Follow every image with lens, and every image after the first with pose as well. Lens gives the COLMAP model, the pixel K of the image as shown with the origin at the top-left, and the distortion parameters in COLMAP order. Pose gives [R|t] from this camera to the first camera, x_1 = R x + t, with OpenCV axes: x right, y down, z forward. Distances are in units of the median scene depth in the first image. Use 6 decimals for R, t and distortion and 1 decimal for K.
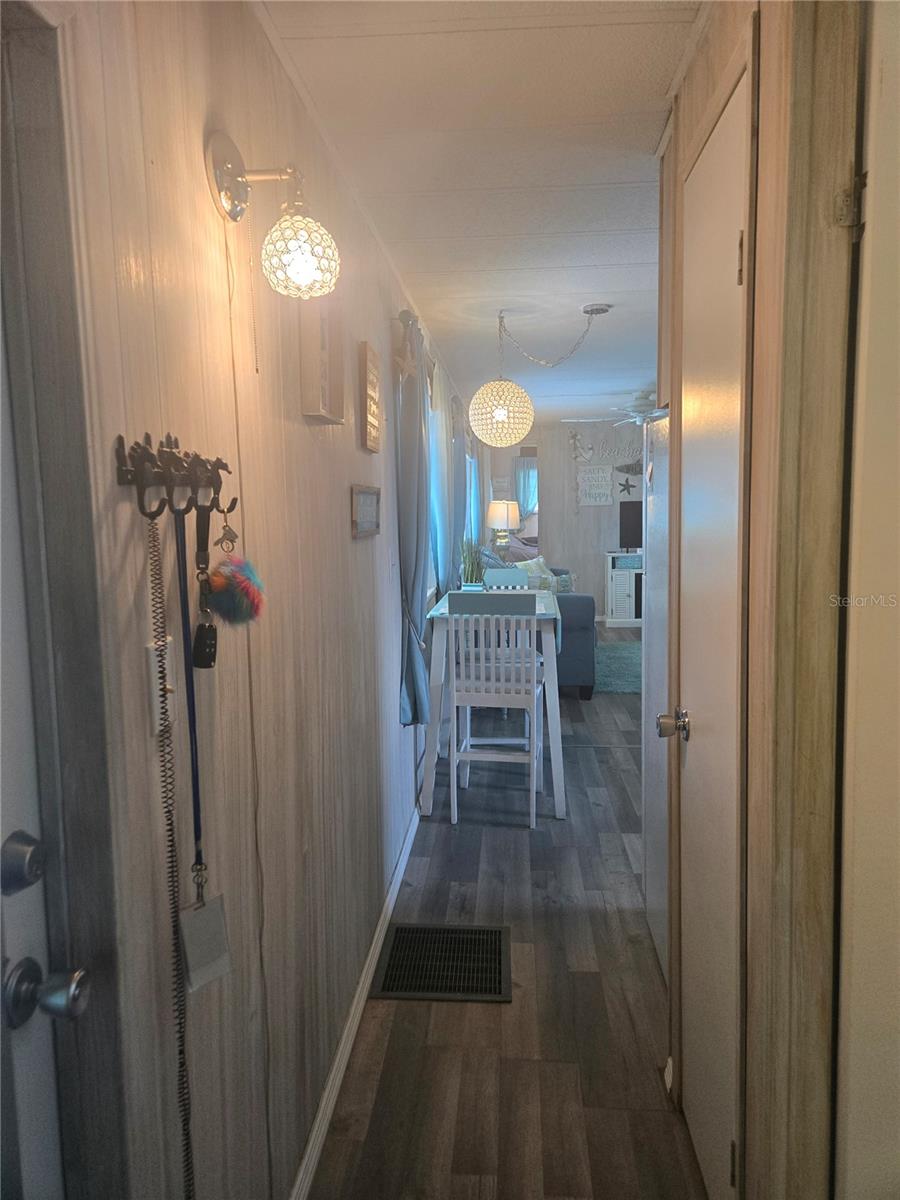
lens RADIAL K [[803.0, 0, 461.3], [0, 803.0, 581.7], [0, 0, 1]] dist [0.073351, -0.053663]
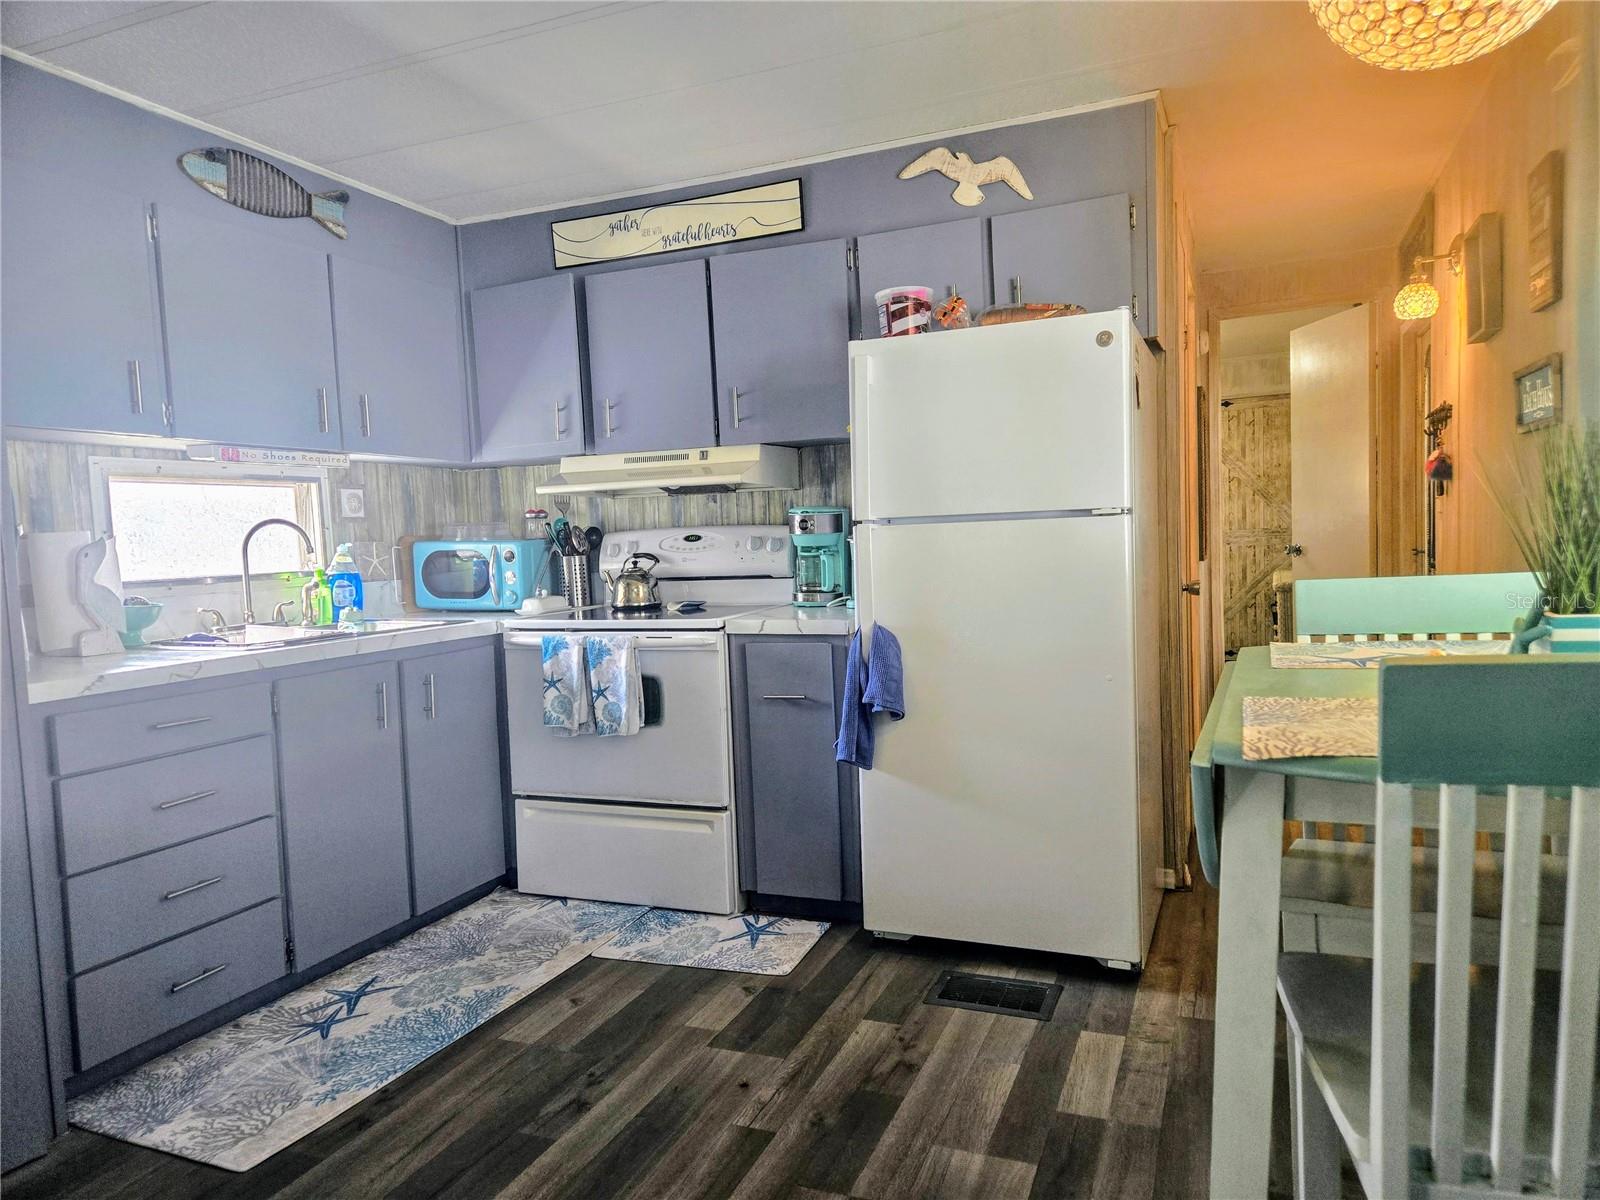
lens RADIAL K [[1070.6, 0, 809.1], [0, 1070.6, 598.1], [0, 0, 1]] dist [0.073351, -0.053663]
pose [[-0.948058, 0.035743, 0.316084, 0.058094], [0.086652, 0.985108, 0.148506, -0.031765], [-0.306069, 0.168182, -0.937036, 0.601958]]
